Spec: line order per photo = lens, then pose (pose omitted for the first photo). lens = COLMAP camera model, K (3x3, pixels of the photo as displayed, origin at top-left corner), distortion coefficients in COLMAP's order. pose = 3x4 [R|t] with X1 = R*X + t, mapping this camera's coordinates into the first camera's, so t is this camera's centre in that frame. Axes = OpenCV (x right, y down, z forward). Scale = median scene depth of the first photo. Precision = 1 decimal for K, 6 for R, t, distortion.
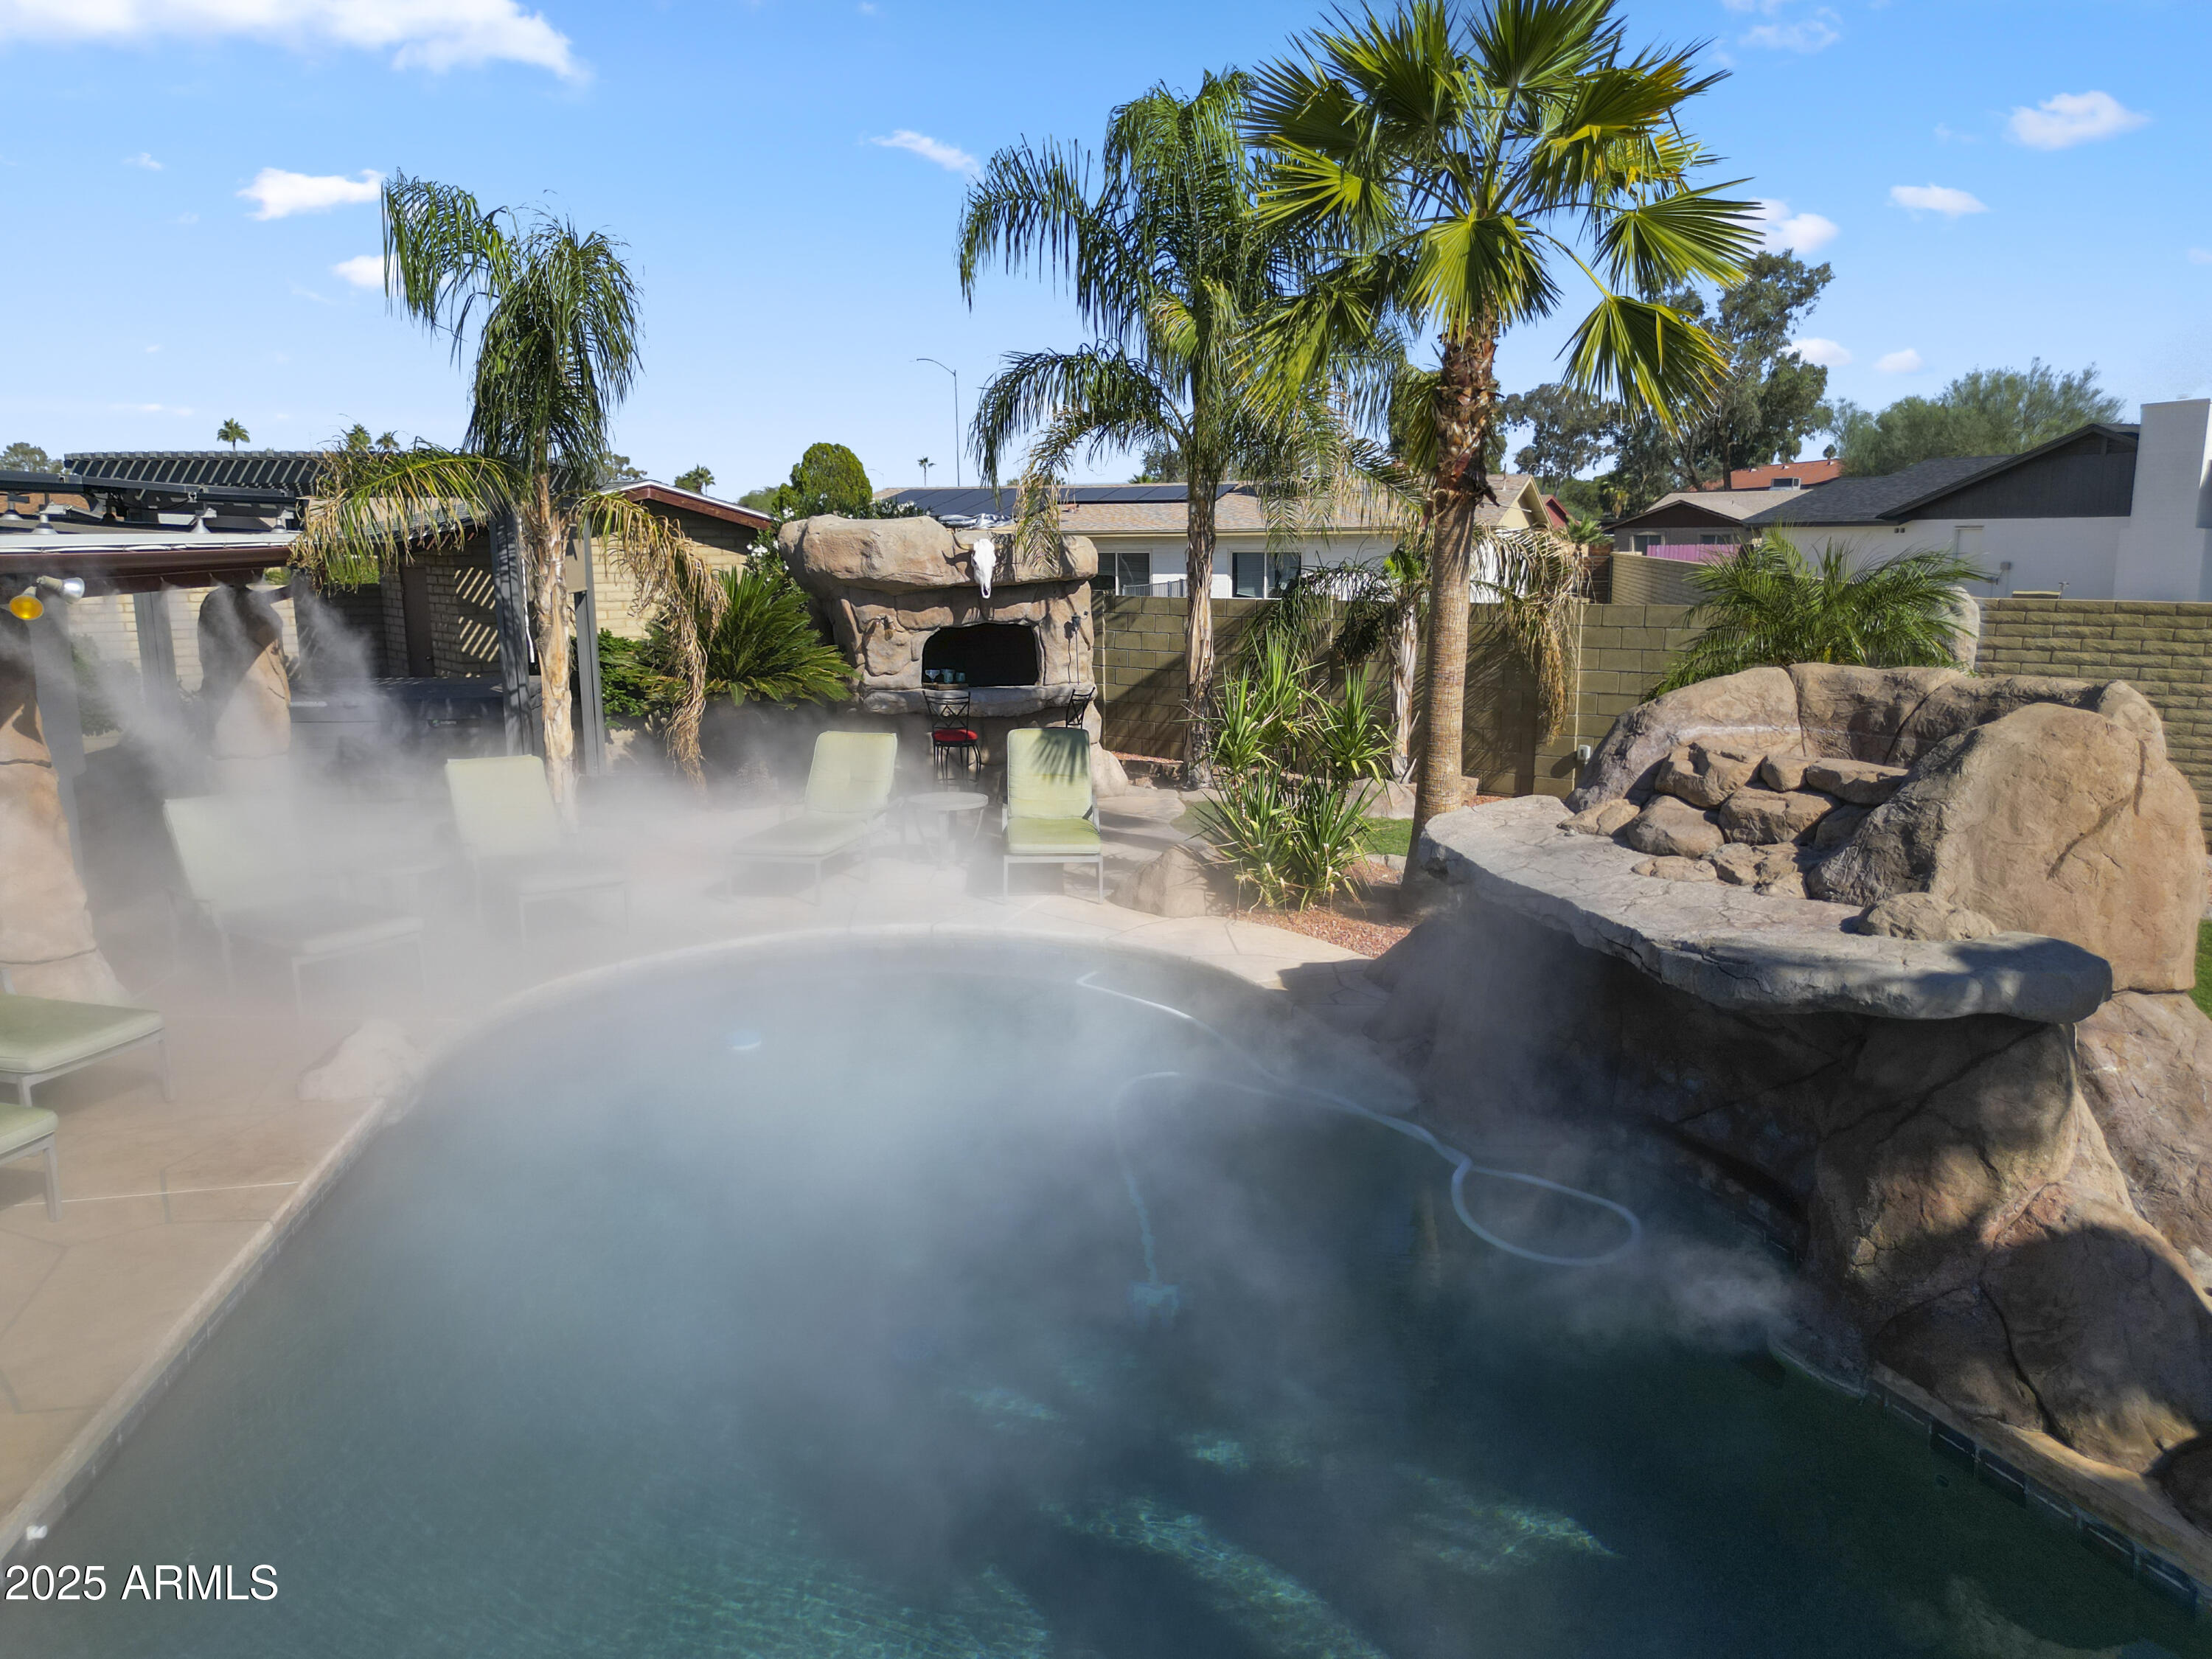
lens RADIAL K [[1554.3, 0, 1118.3], [0, 1554.3, 830.0], [0, 0, 1]] dist [0.080530, -0.095726]
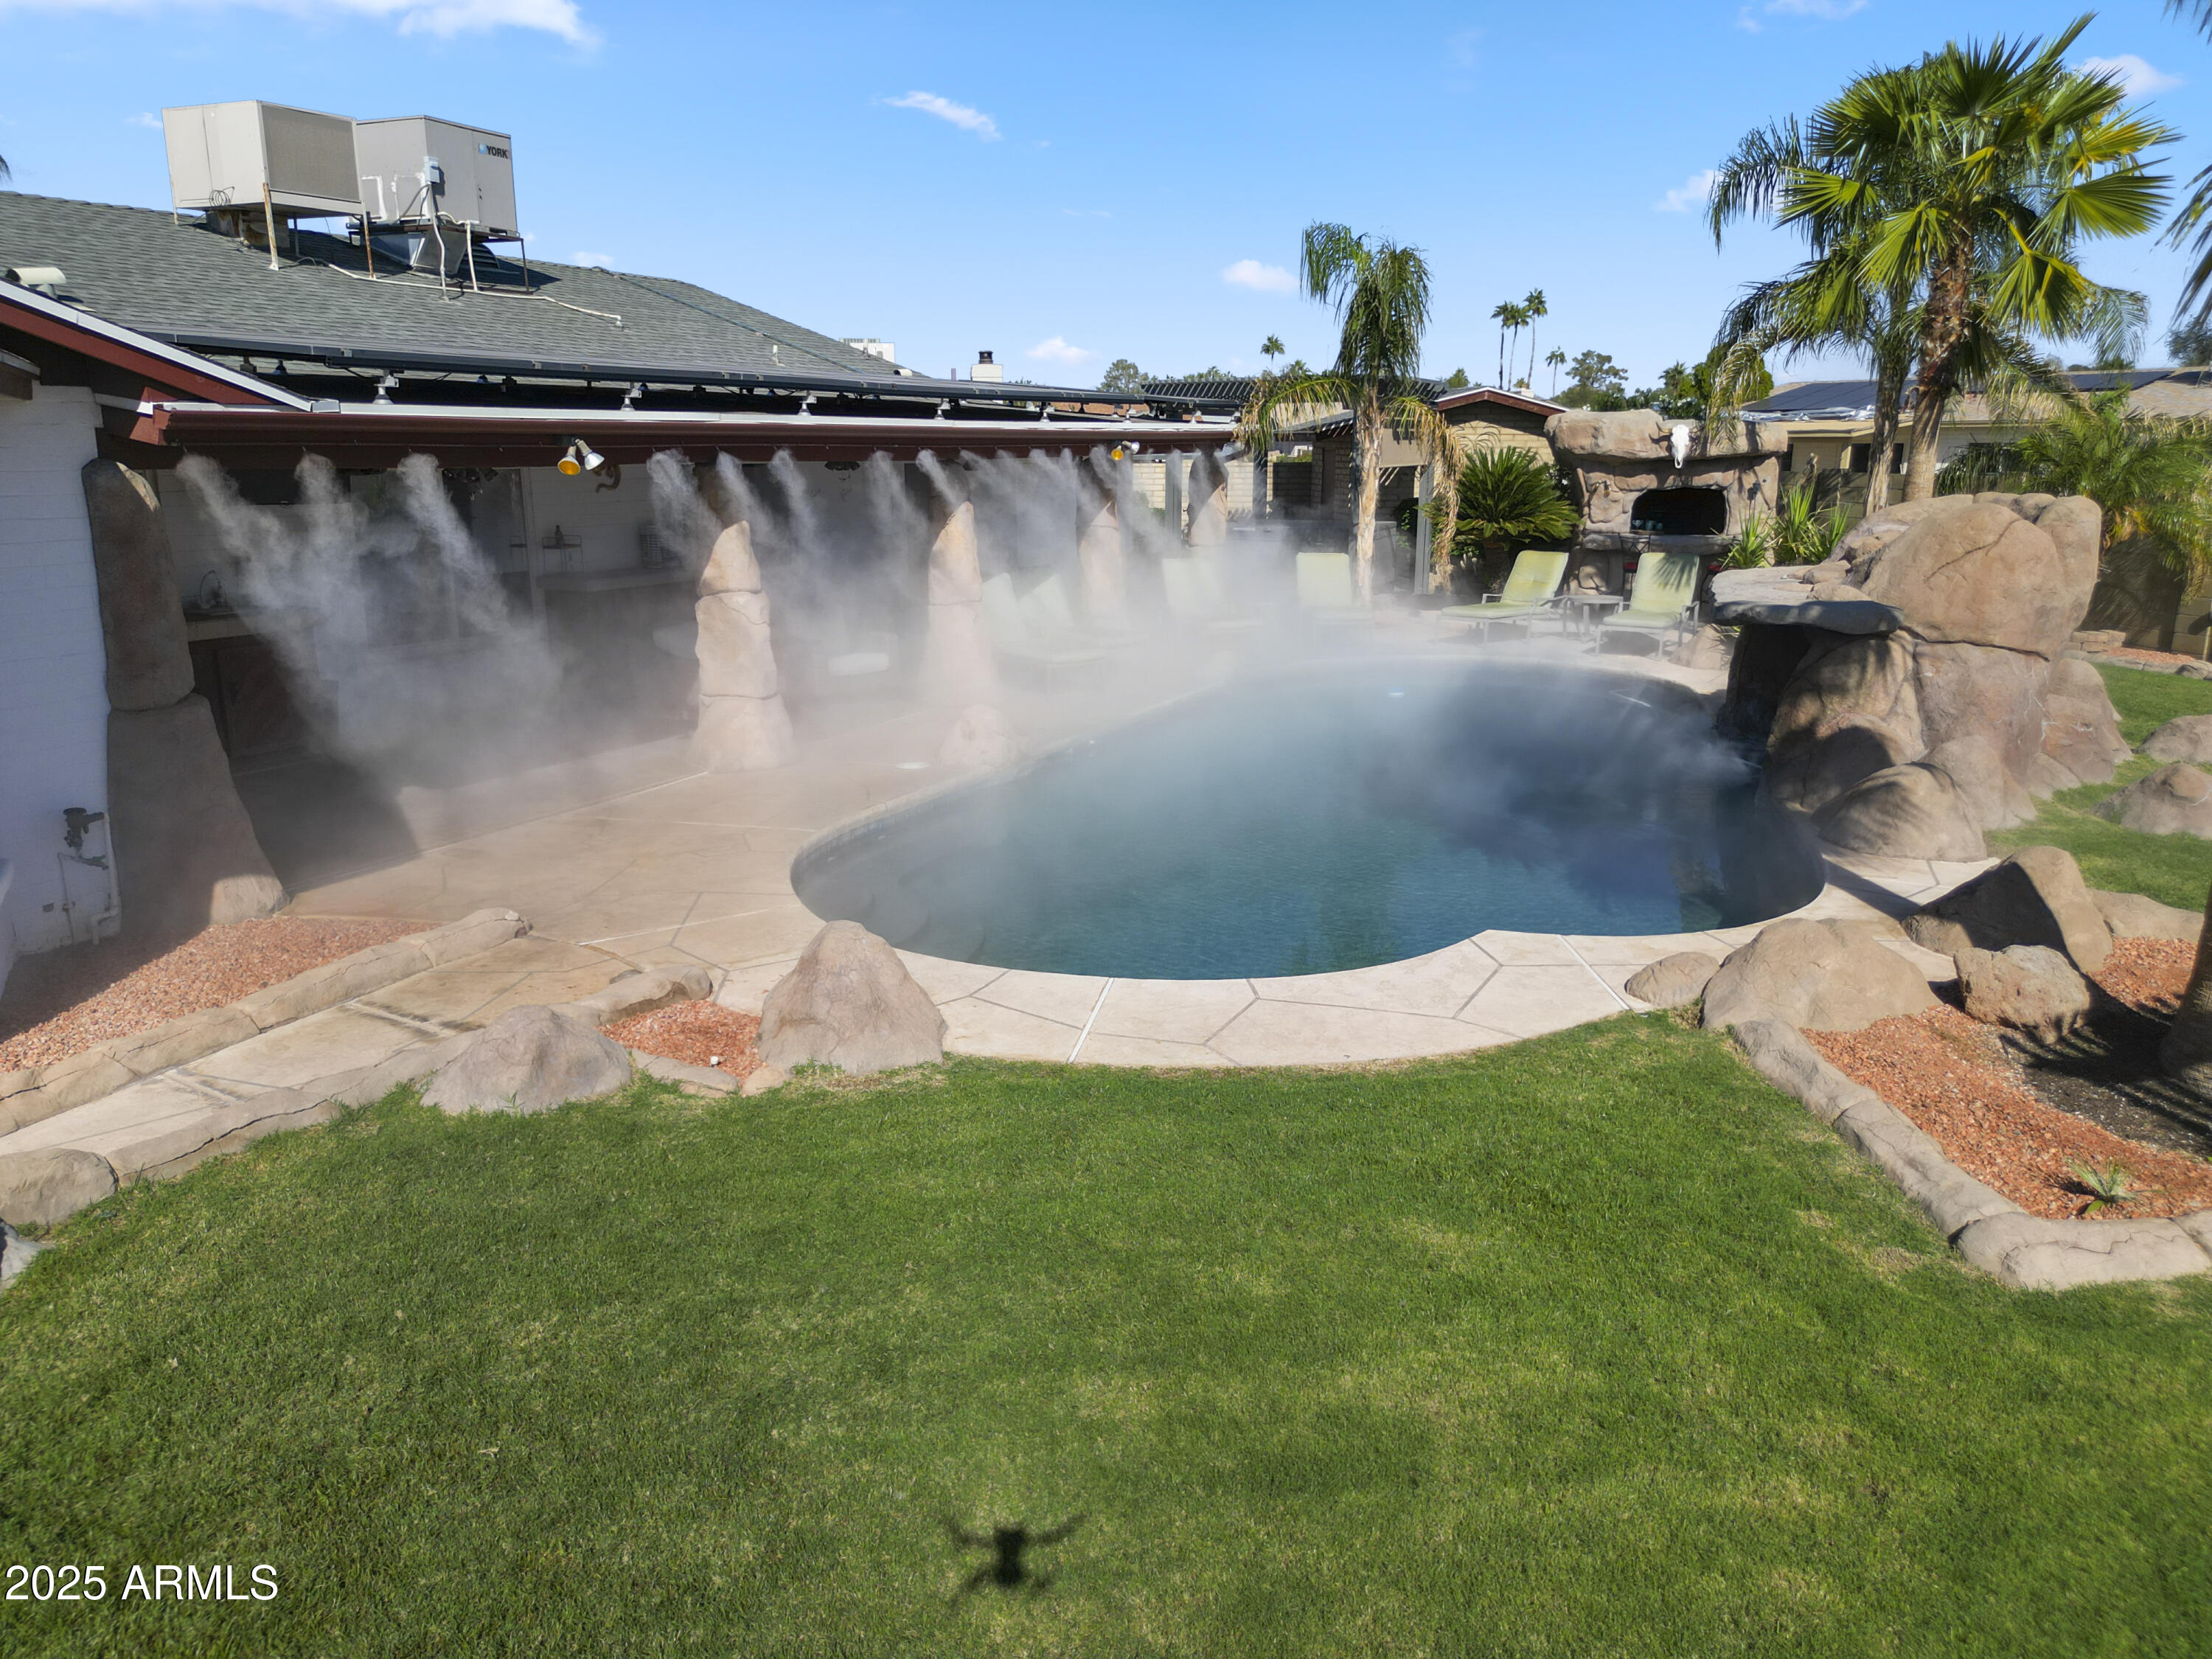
lens RADIAL K [[1559.8, 0, 1110.3], [0, 1559.8, 816.1], [0, 0, 1]] dist [0.068767, -0.070326]
pose [[0.824509, 0.136327, -0.549181, 0.313403], [-0.107542, 0.990607, 0.084448, 0.095196], [0.555535, -0.010568, 0.831426, -0.454909]]
